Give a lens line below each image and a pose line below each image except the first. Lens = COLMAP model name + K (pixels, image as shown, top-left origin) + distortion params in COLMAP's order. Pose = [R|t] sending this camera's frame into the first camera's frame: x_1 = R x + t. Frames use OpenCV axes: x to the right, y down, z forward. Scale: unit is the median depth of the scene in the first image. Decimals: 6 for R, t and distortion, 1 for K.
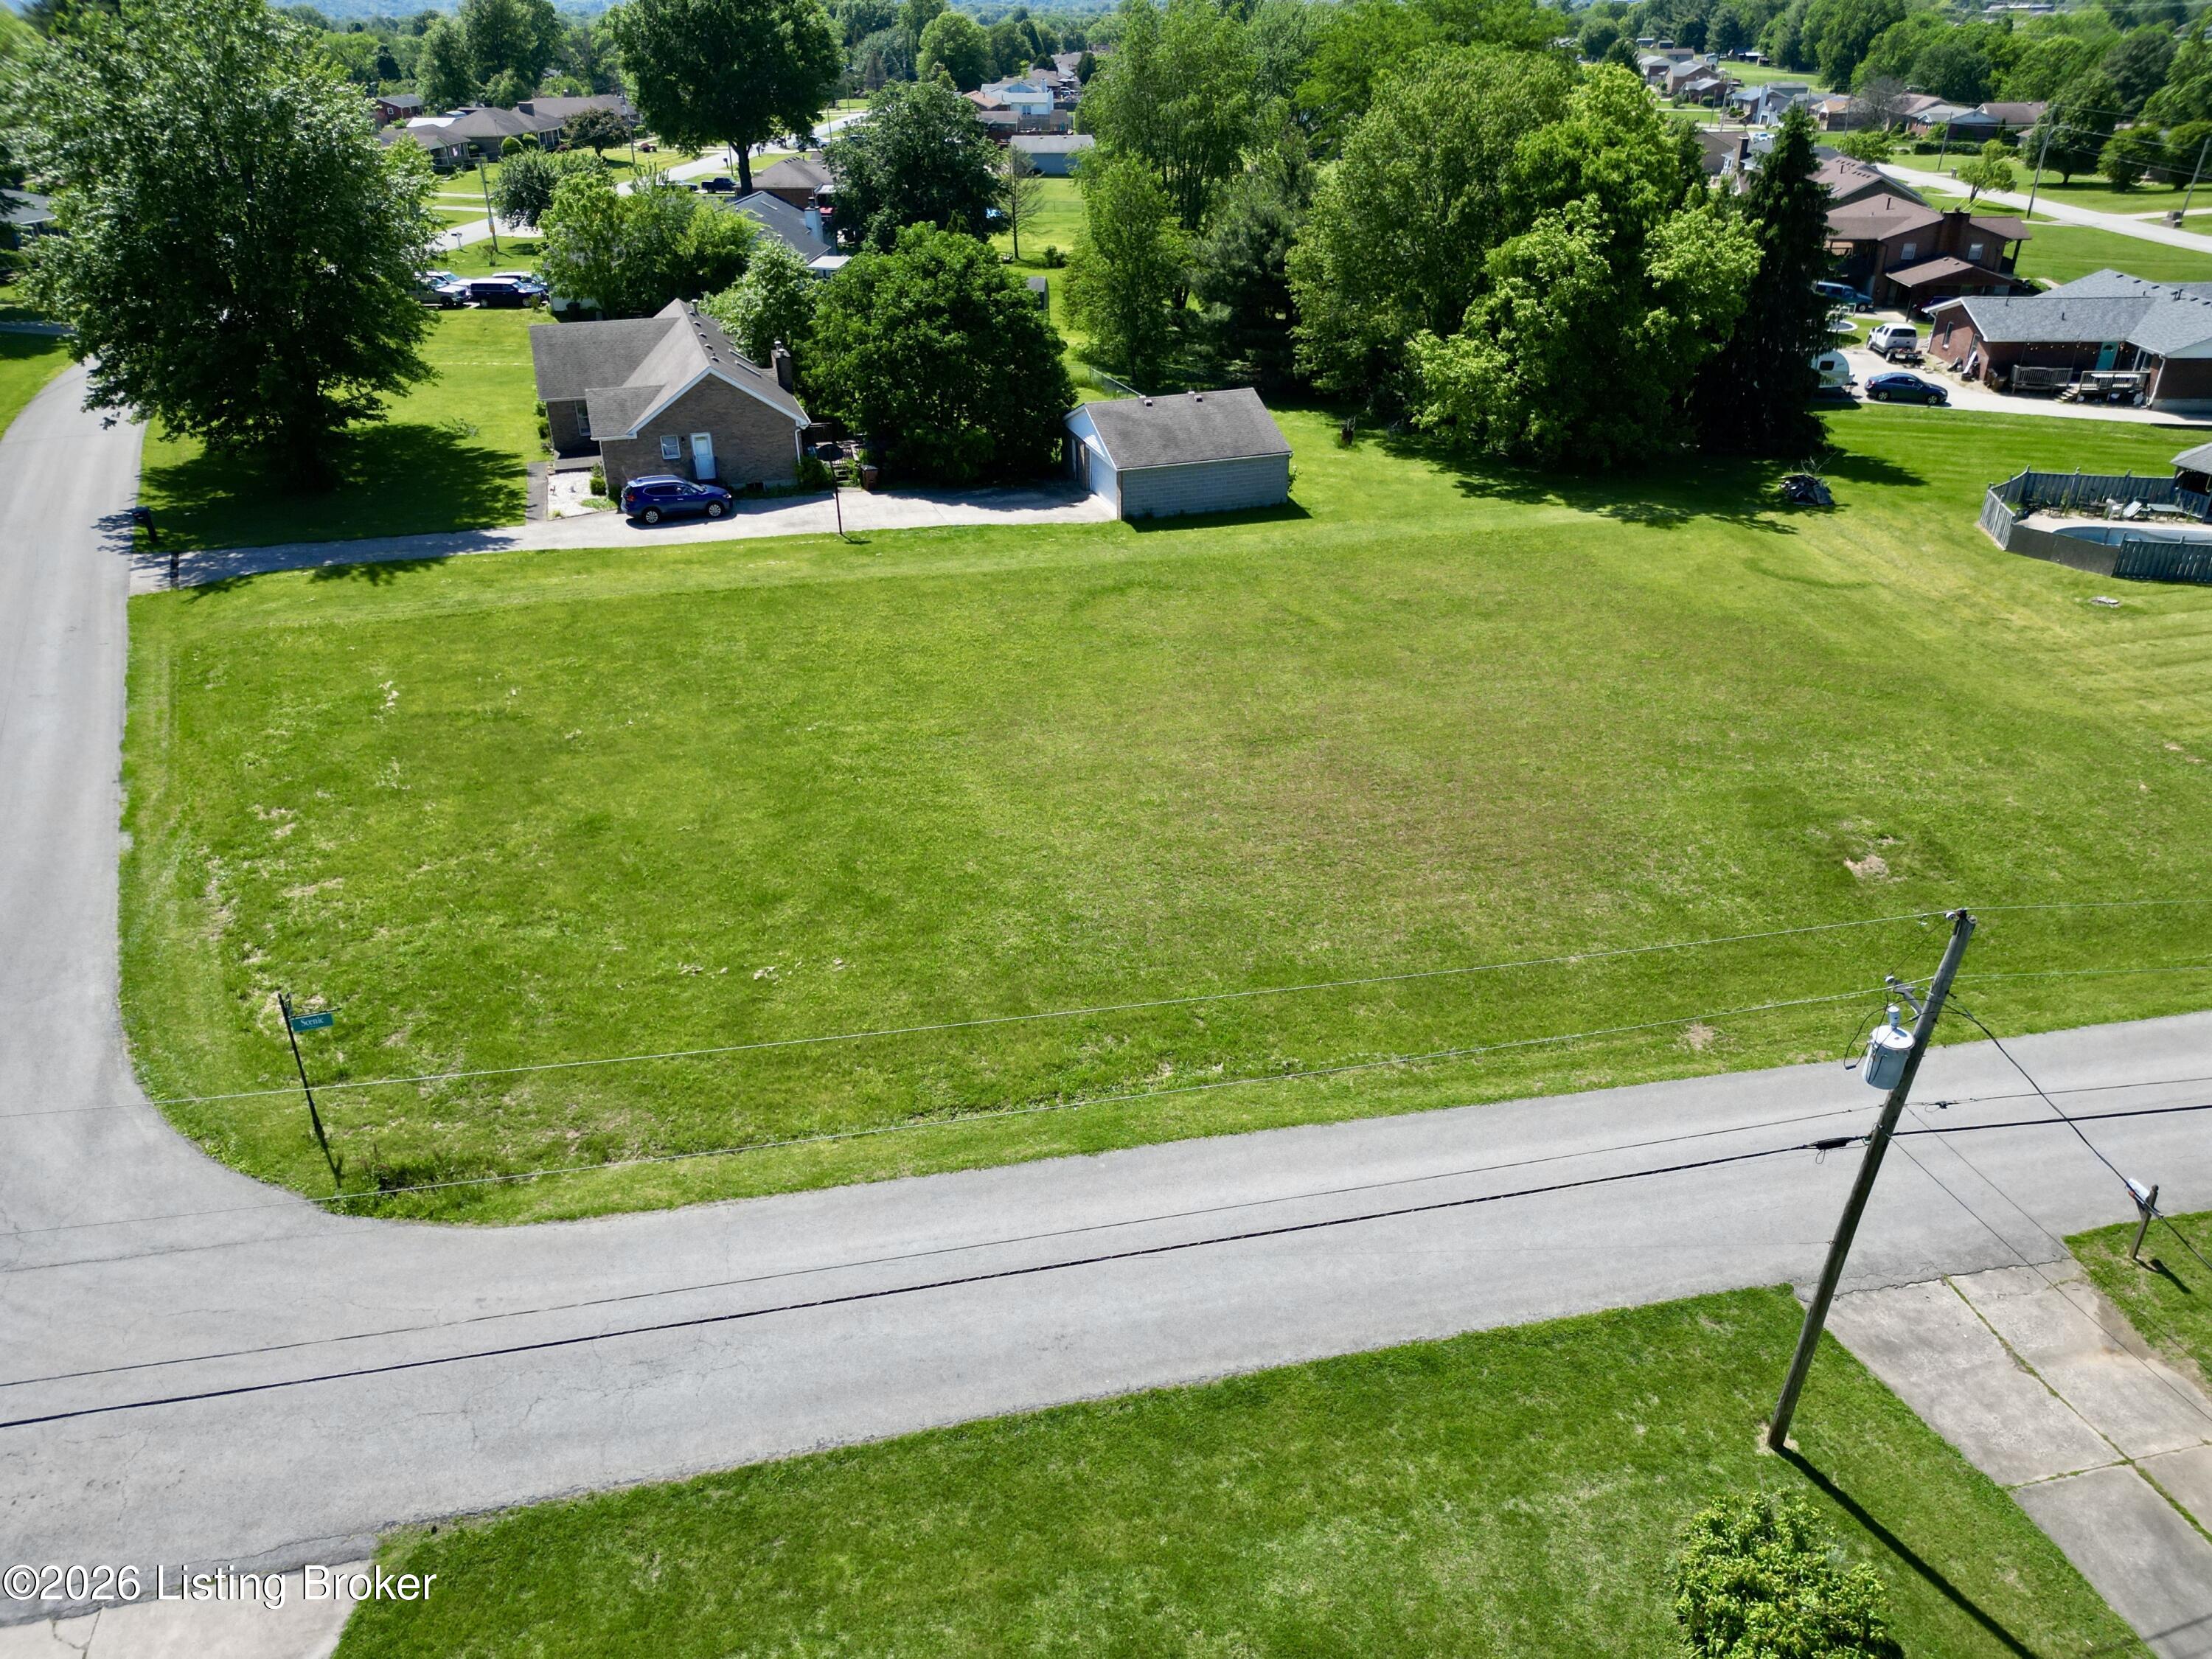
lens RADIAL K [[1546.5, 0, 1095.6], [0, 1546.5, 823.8], [0, 0, 1]] dist [0.084805, -0.086673]
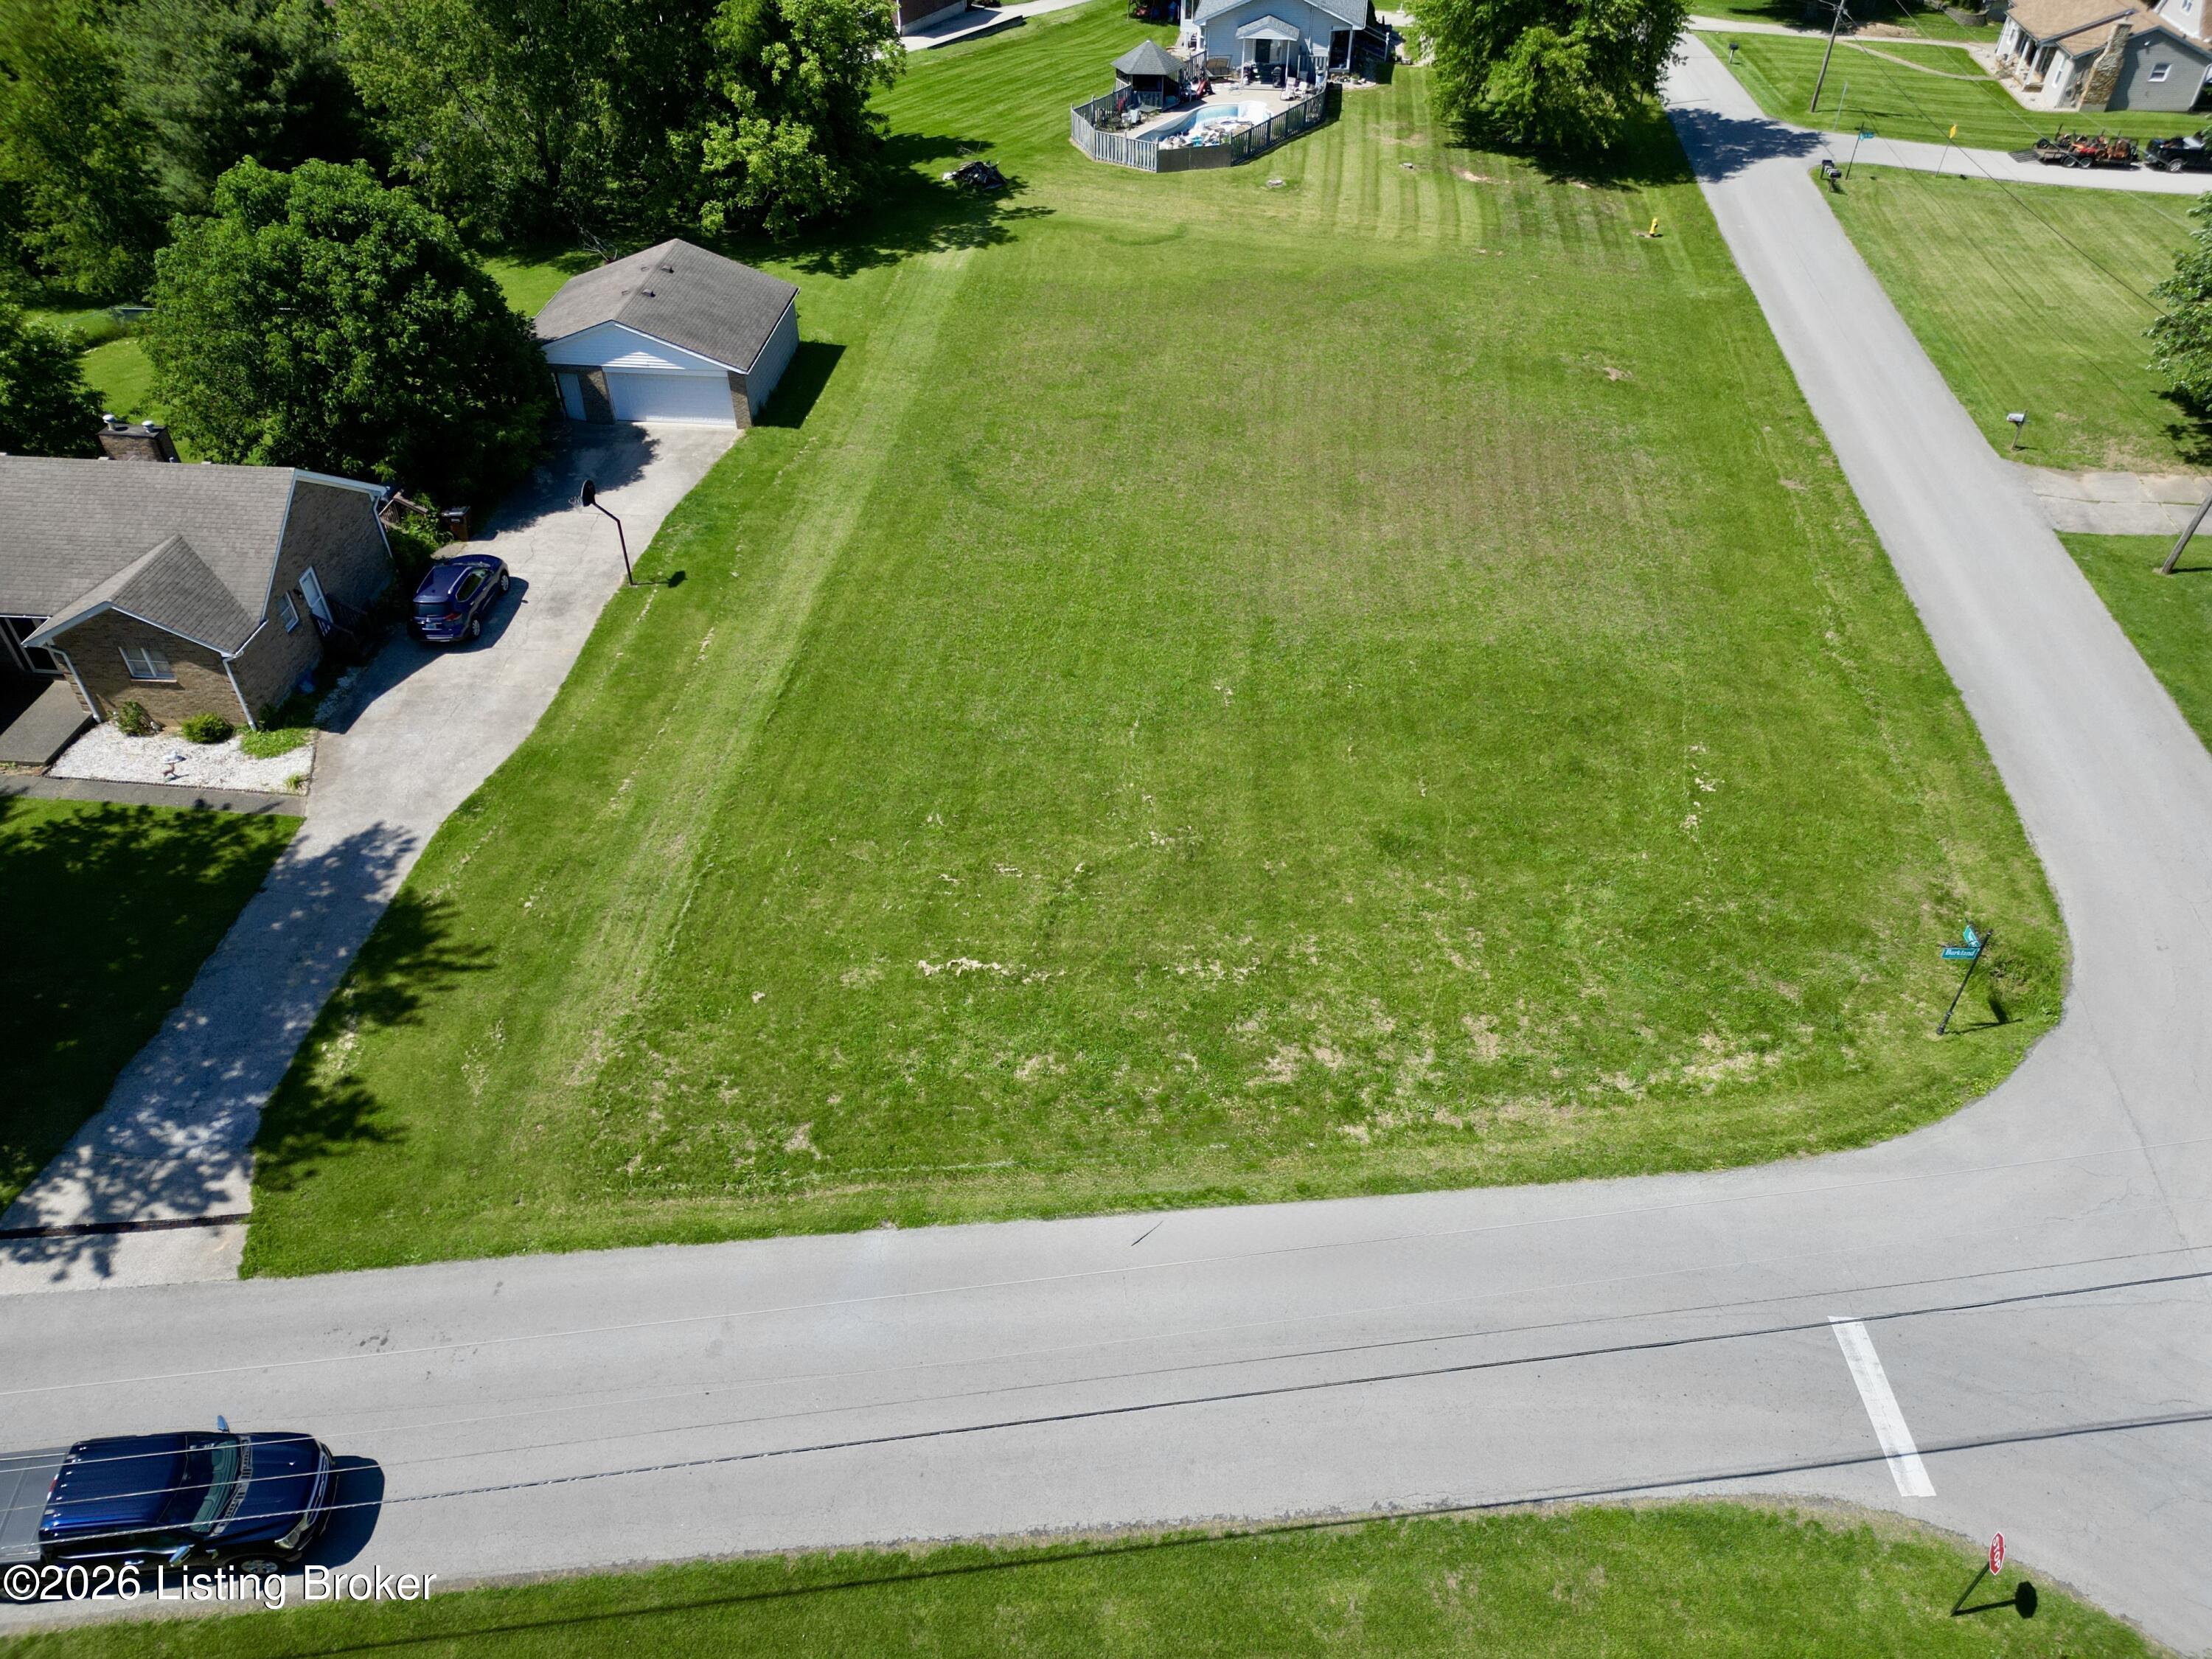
lens RADIAL K [[1546.5, 0, 1095.6], [0, 1546.5, 823.8], [0, 0, 1]] dist [0.084805, -0.086673]
pose [[0.386447, -0.586490, 0.711820, -0.680143], [0.428137, 0.797659, 0.424780, -0.315442], [-0.816920, 0.140602, 0.559351, 0.392188]]
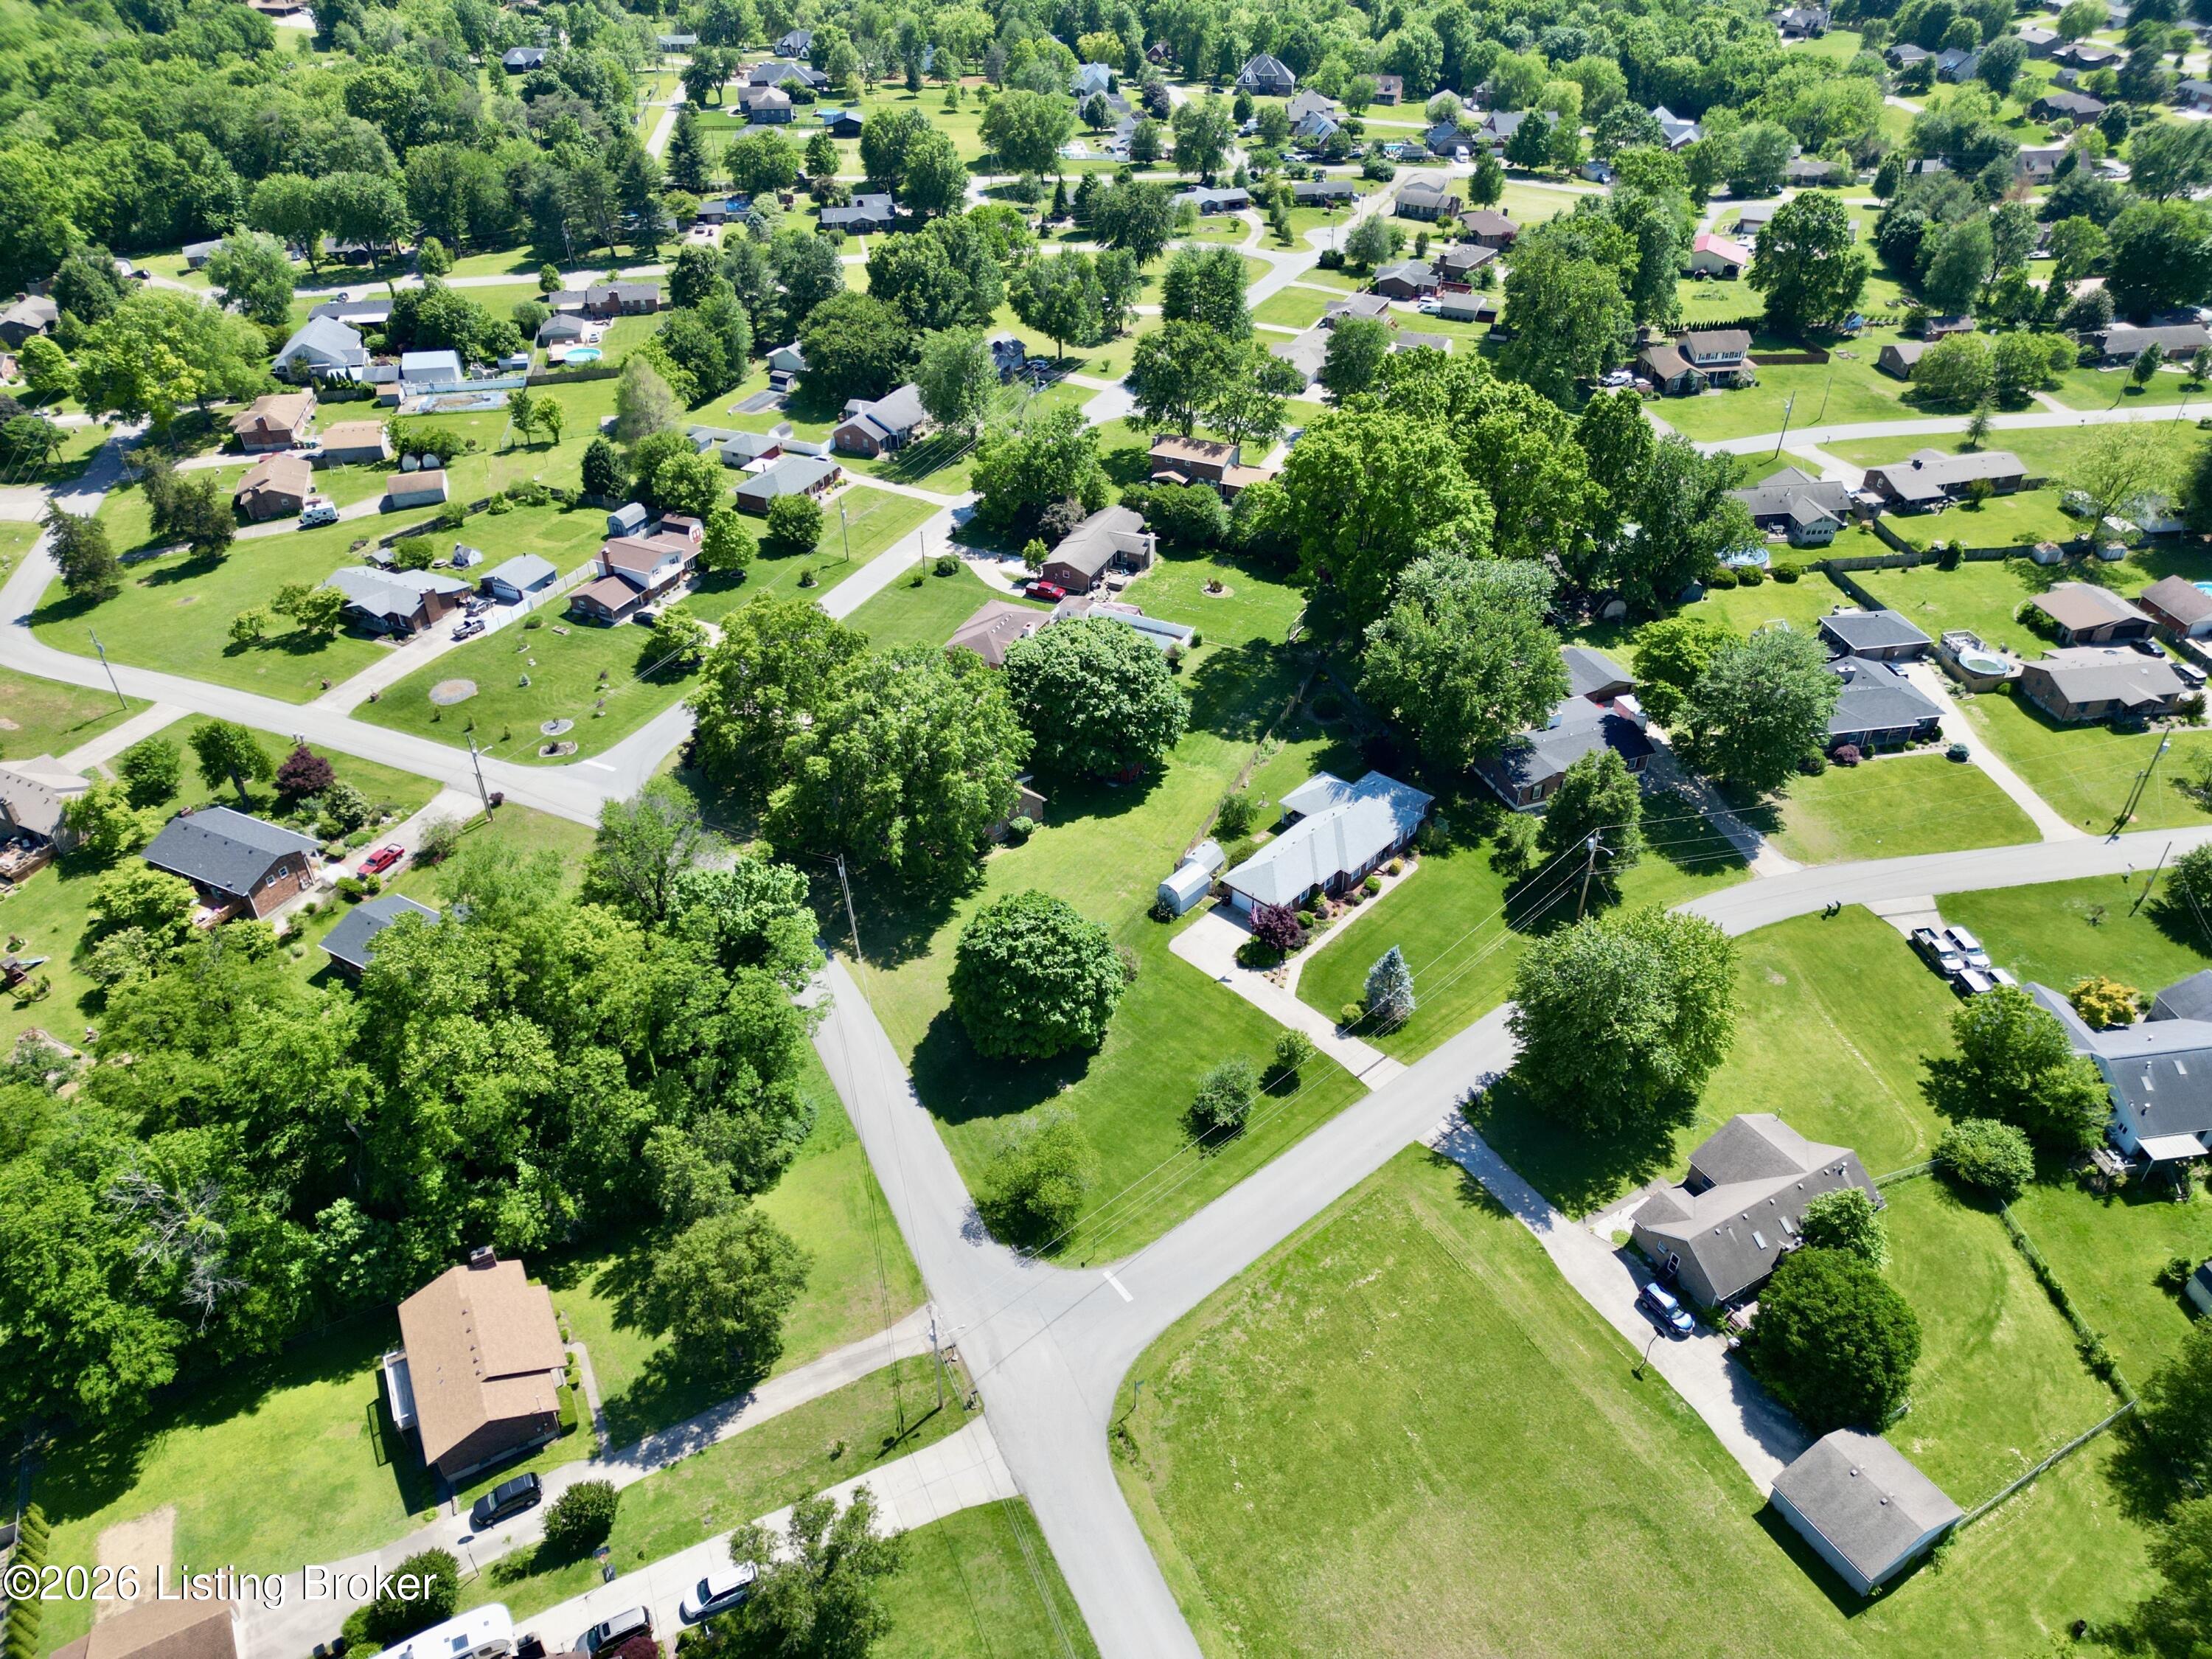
lens RADIAL K [[1546.5, 0, 1095.6], [0, 1546.5, 823.8], [0, 0, 1]] dist [0.084805, -0.086673]
pose [[0.209202, 0.574511, -0.791310, 0.777111], [-0.444582, 0.776627, 0.446315, -1.186024], [0.870966, 0.258432, 0.417889, -0.478469]]
